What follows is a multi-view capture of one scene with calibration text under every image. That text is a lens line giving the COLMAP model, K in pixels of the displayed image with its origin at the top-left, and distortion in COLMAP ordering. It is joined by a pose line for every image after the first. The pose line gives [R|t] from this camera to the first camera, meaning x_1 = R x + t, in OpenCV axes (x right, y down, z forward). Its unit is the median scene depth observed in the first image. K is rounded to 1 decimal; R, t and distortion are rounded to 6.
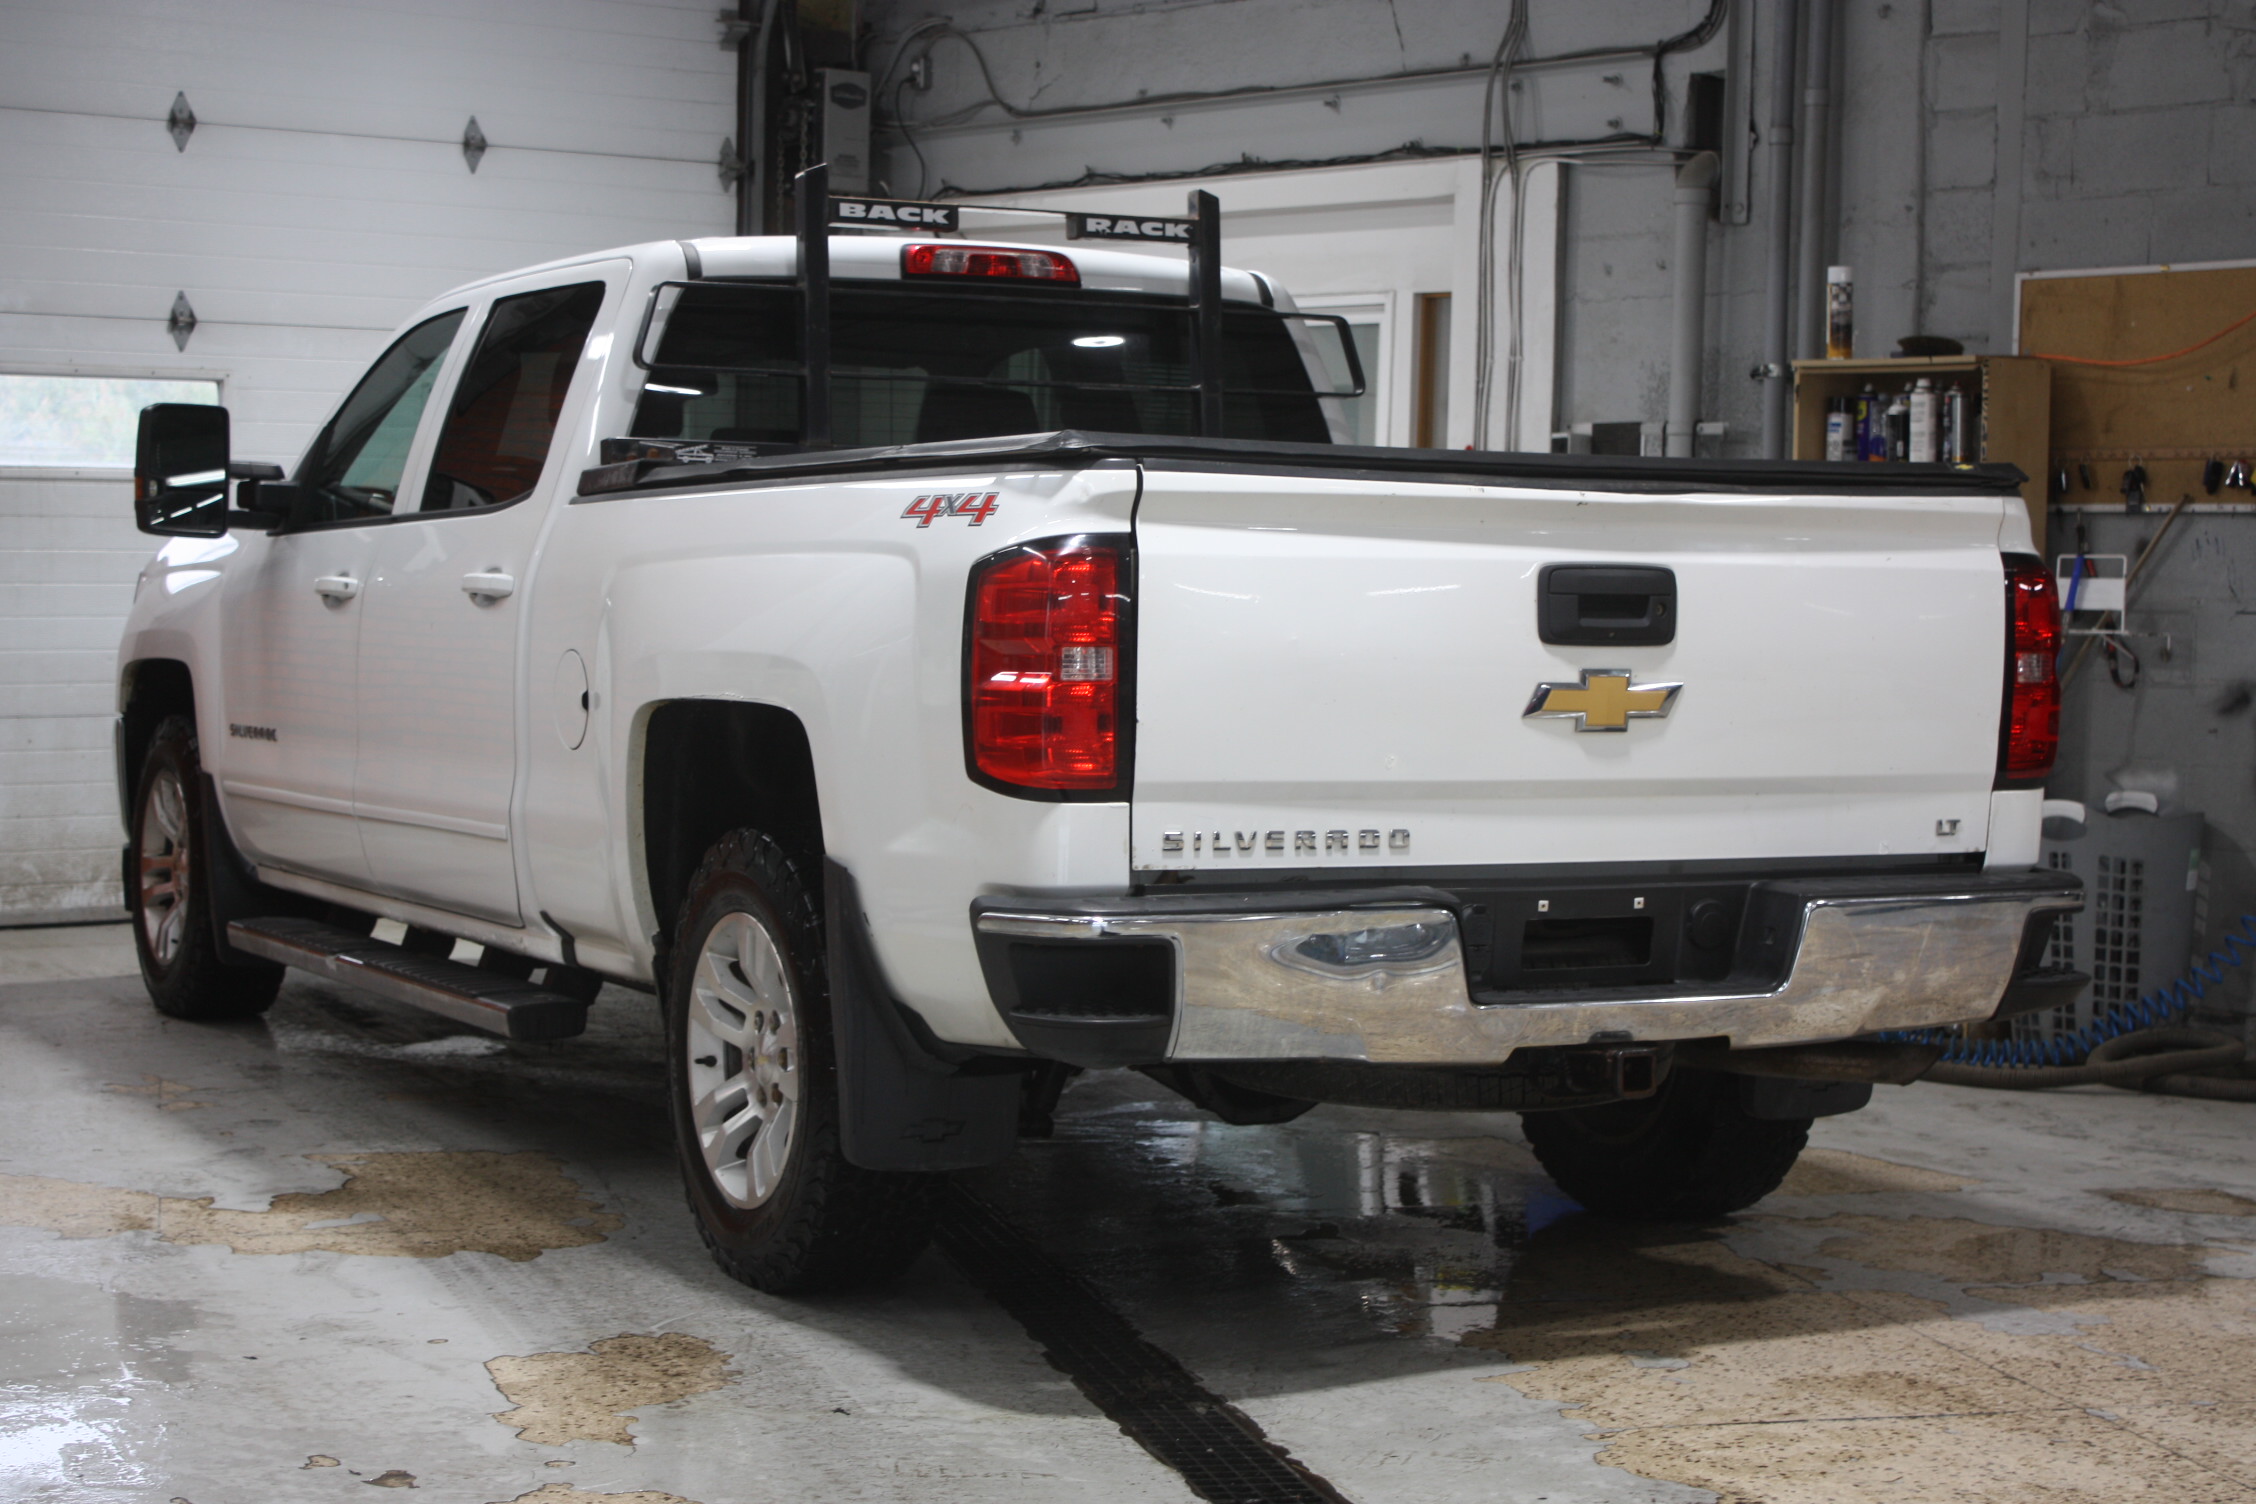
lens RADIAL K [[3954.8, 0, 1126.3], [0, 3954.8, 748.4], [0, 0, 1]] dist [0.032030, 0.000000]
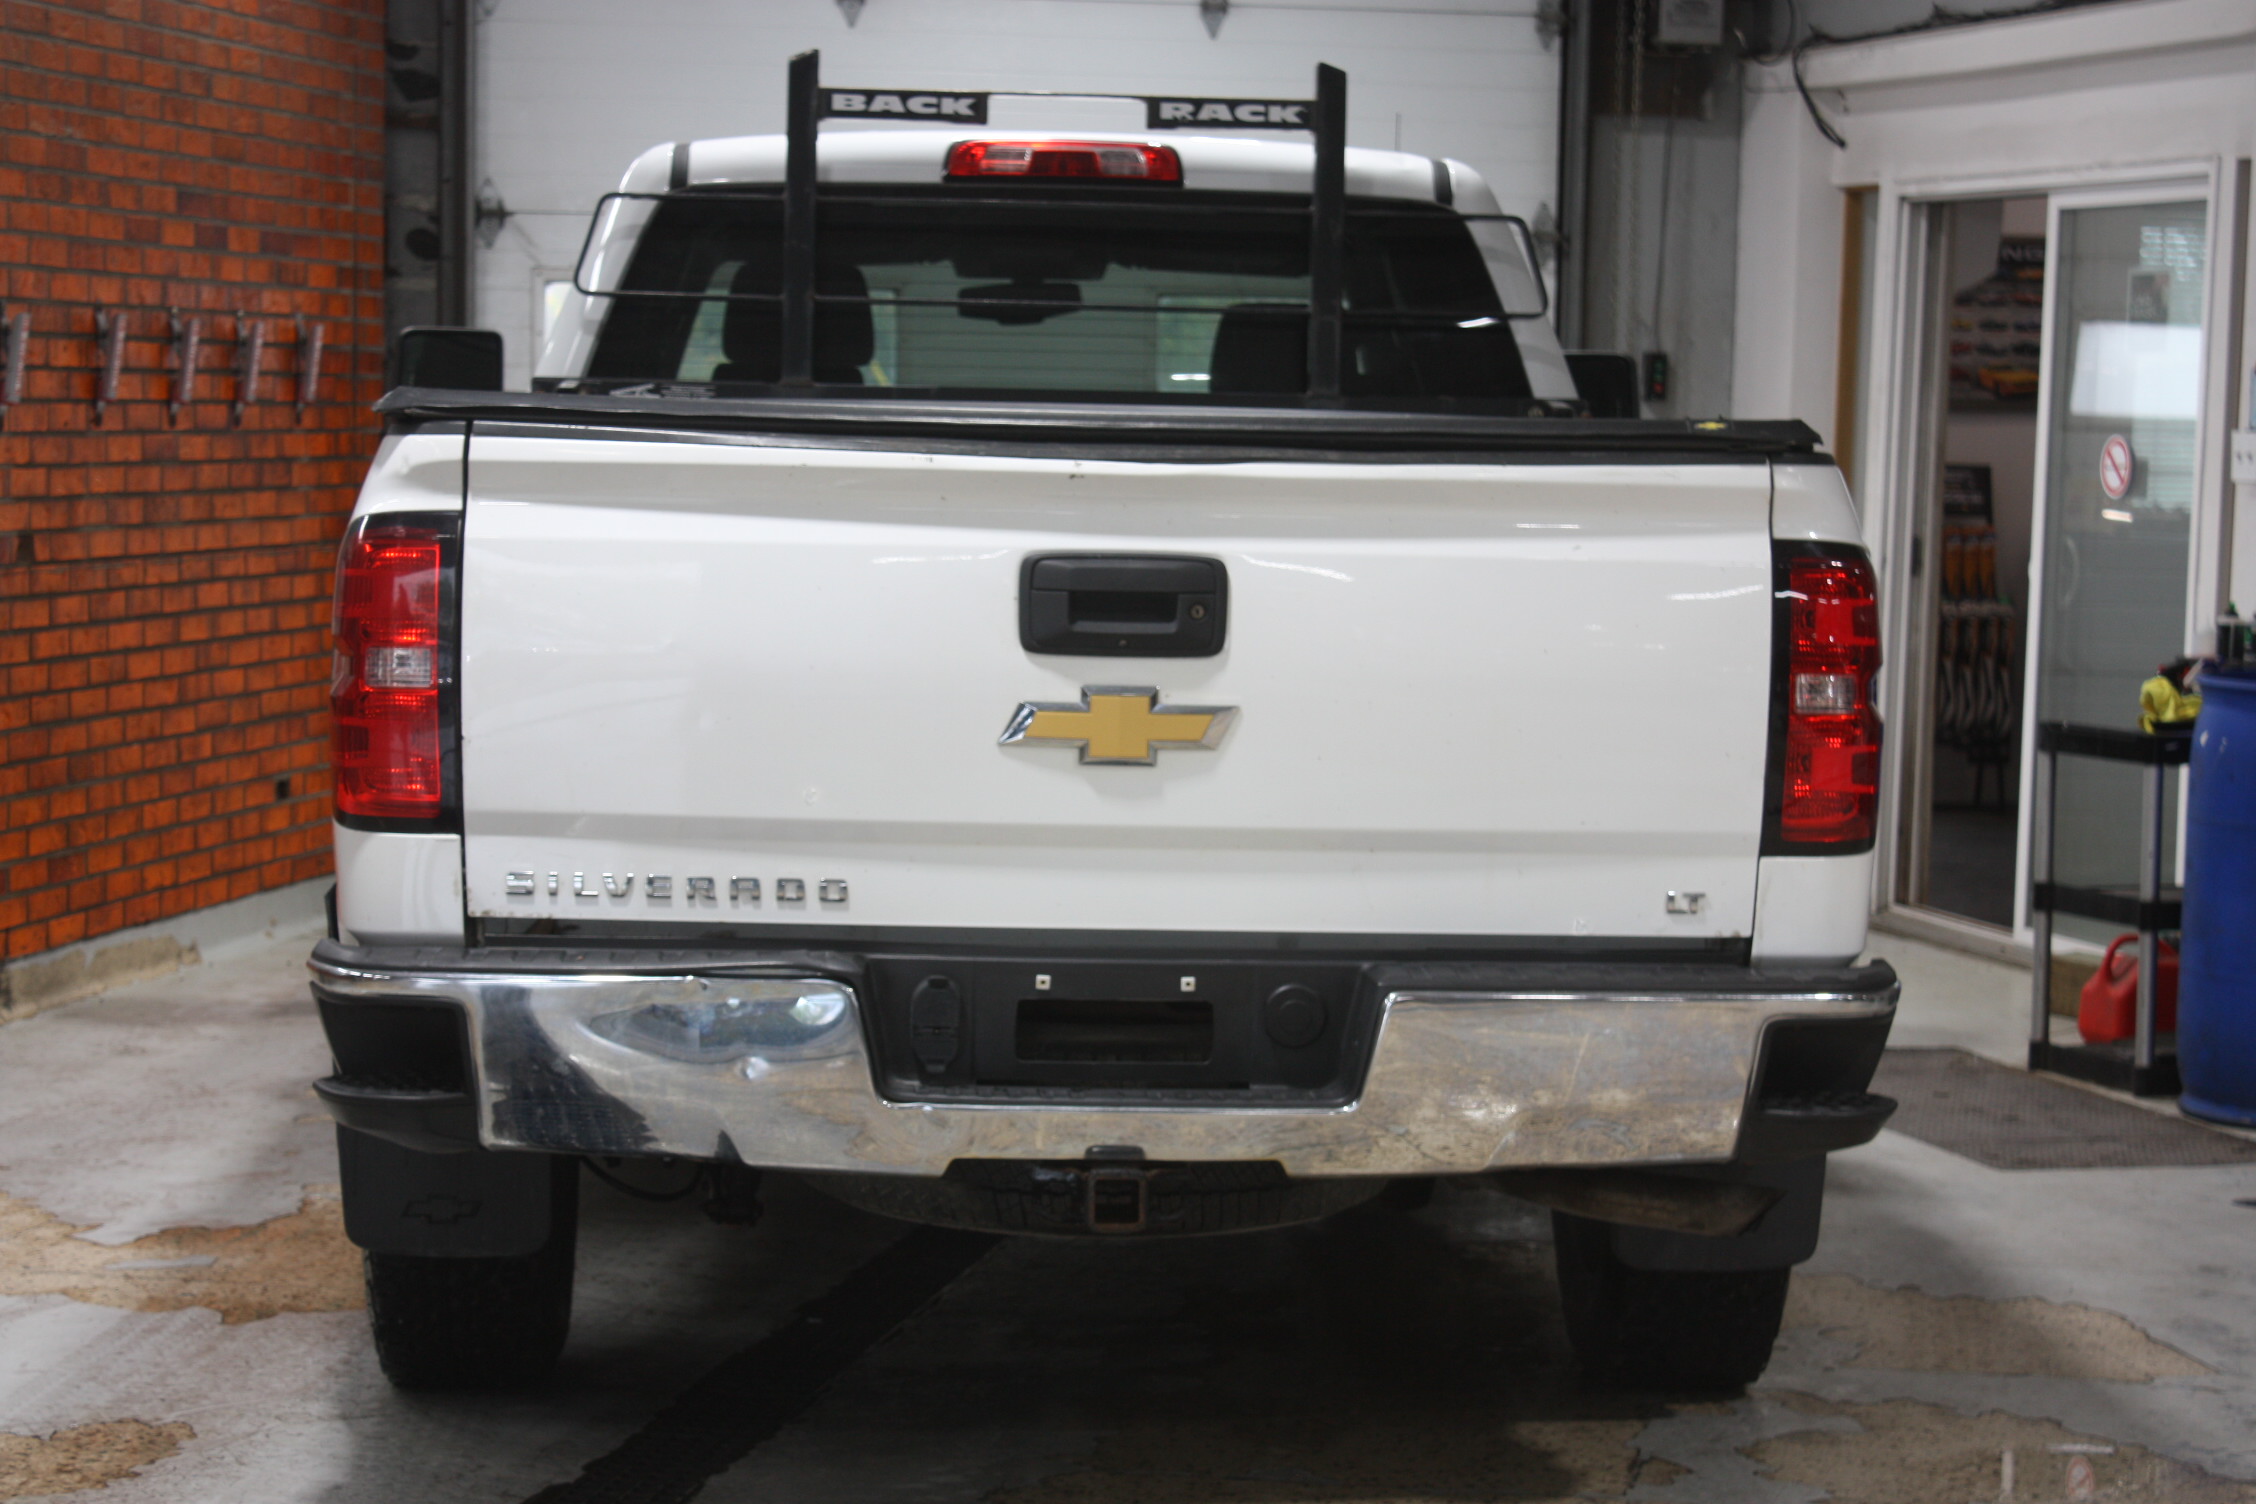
lens RADIAL K [[4715.5, 0, 1134.9], [0, 4715.5, 750.7], [0, 0, 1]] dist [0.053531, 0.000000]
pose [[0.913264, 0.031030, -0.406185, 0.498597], [-0.025232, 0.999489, 0.019624, -0.025347], [0.406586, -0.007674, 0.913580, 0.140536]]
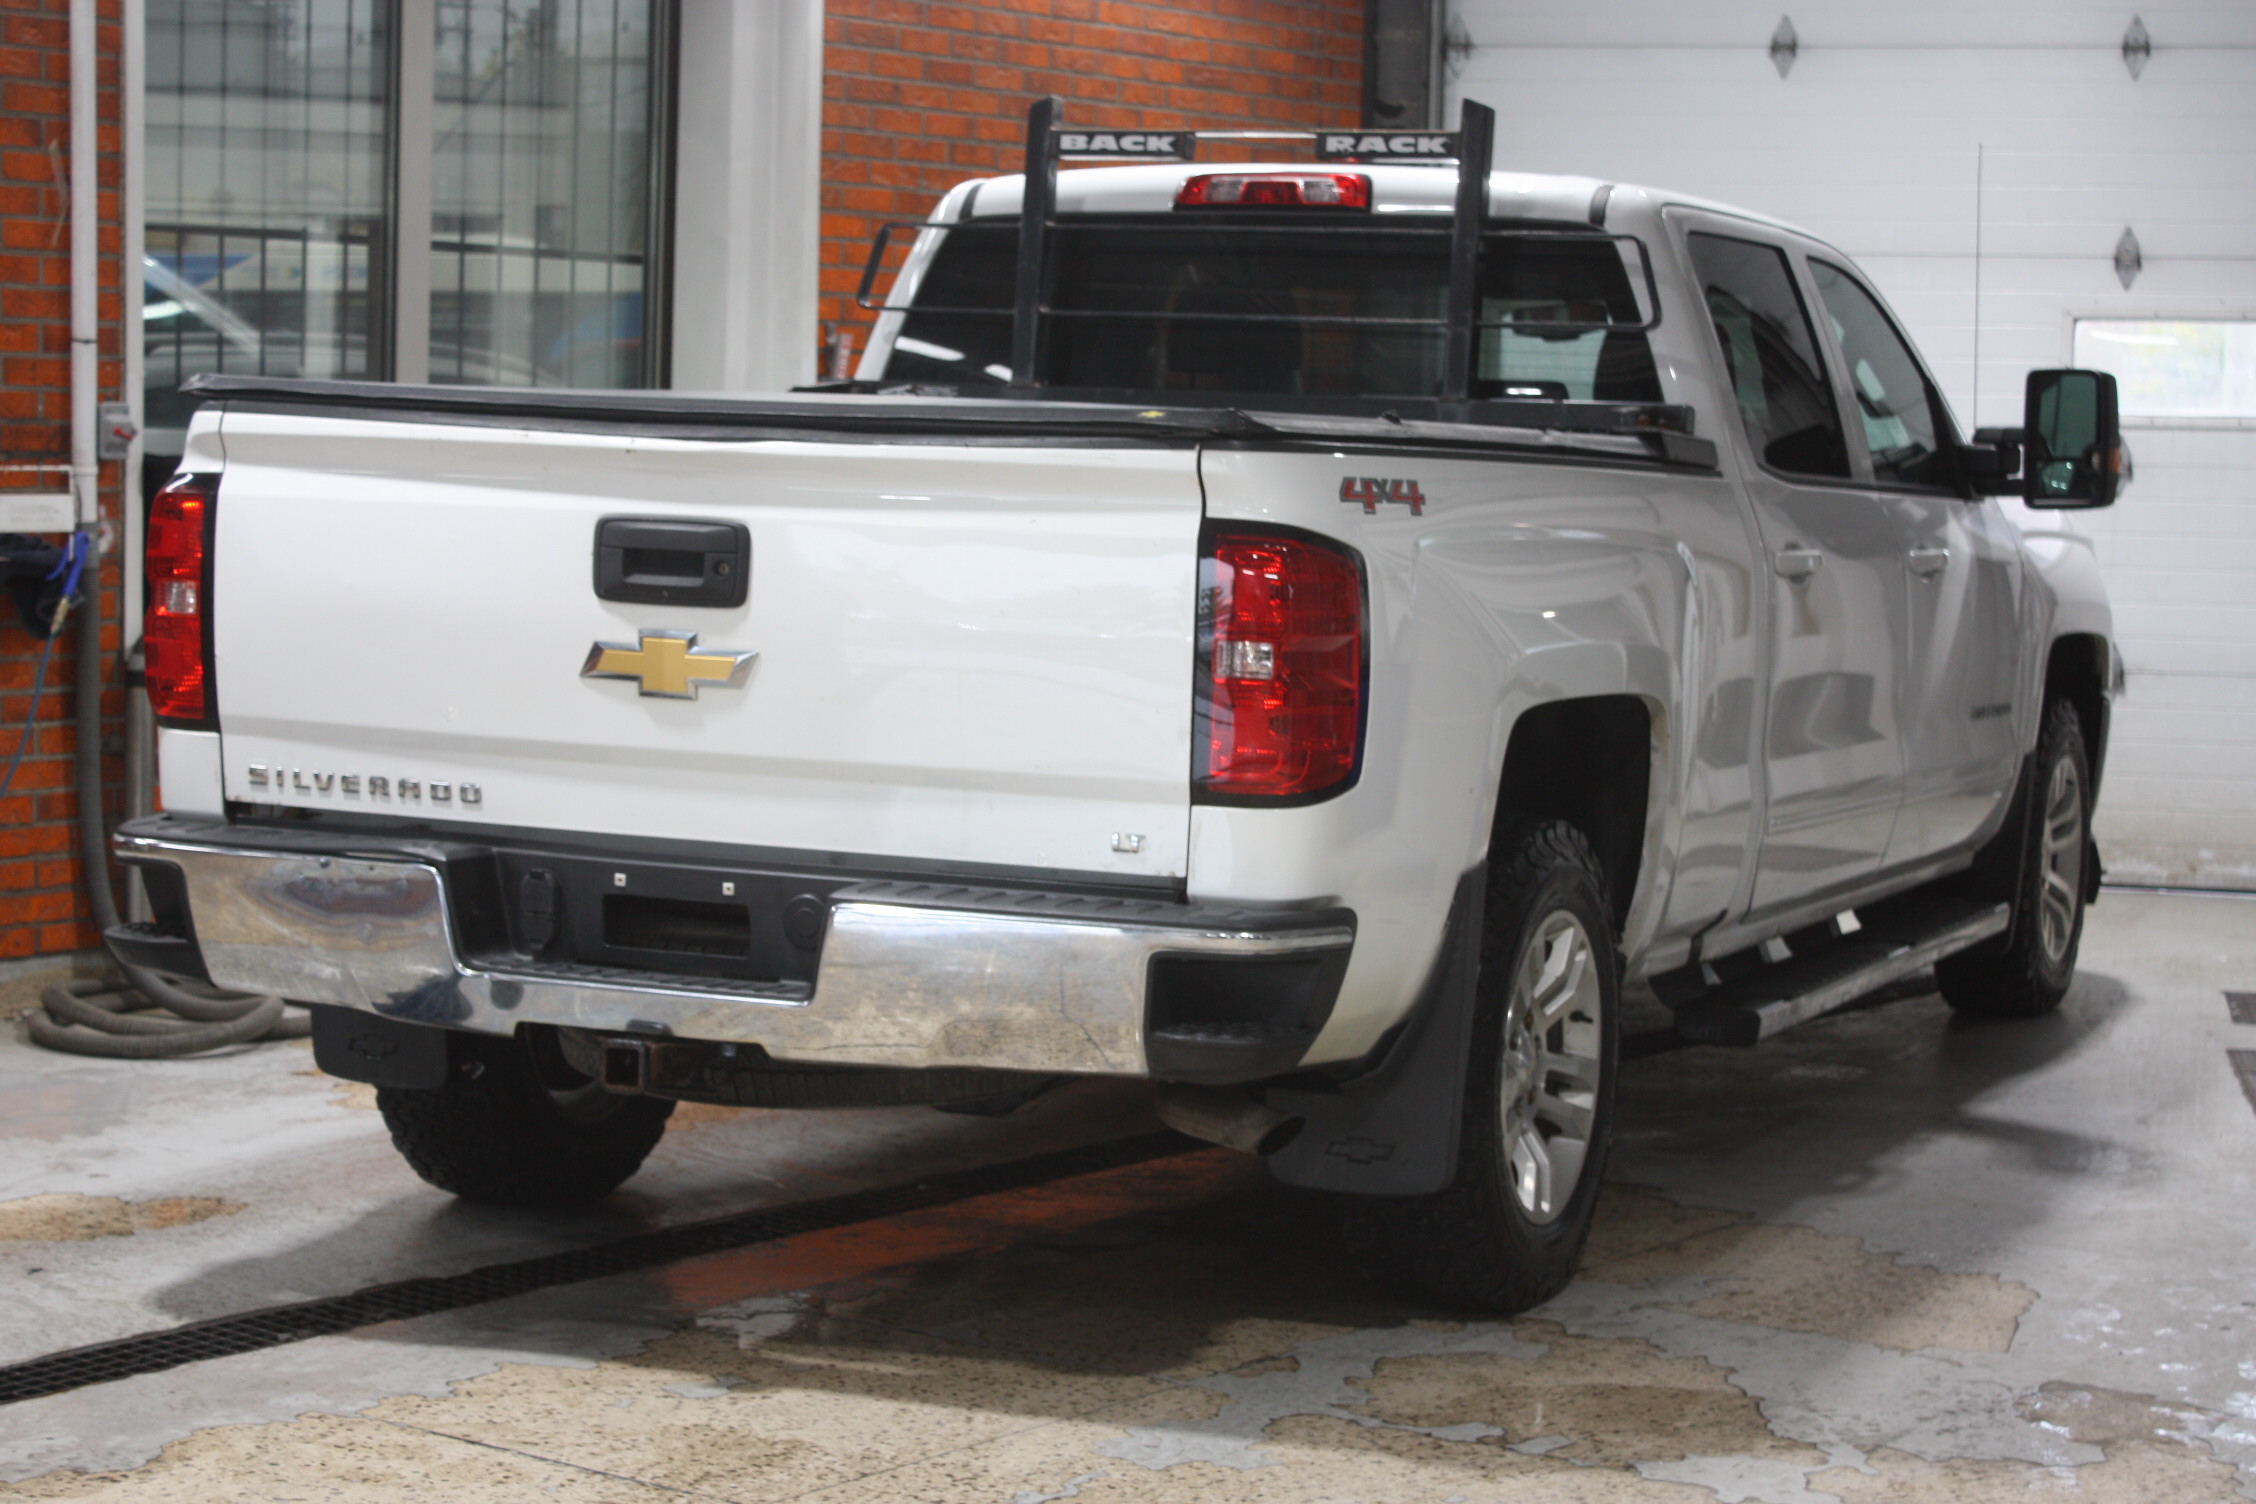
lens RADIAL K [[4266.4, 0, 1120.9], [0, 4266.4, 758.4], [0, 0, 1]] dist [0.021606, 0.000000]
pose [[0.632037, 0.067848, -0.771963, 0.946572], [-0.058251, 0.997501, 0.039979, -0.035861], [0.772746, 0.019700, 0.634410, 0.443139]]
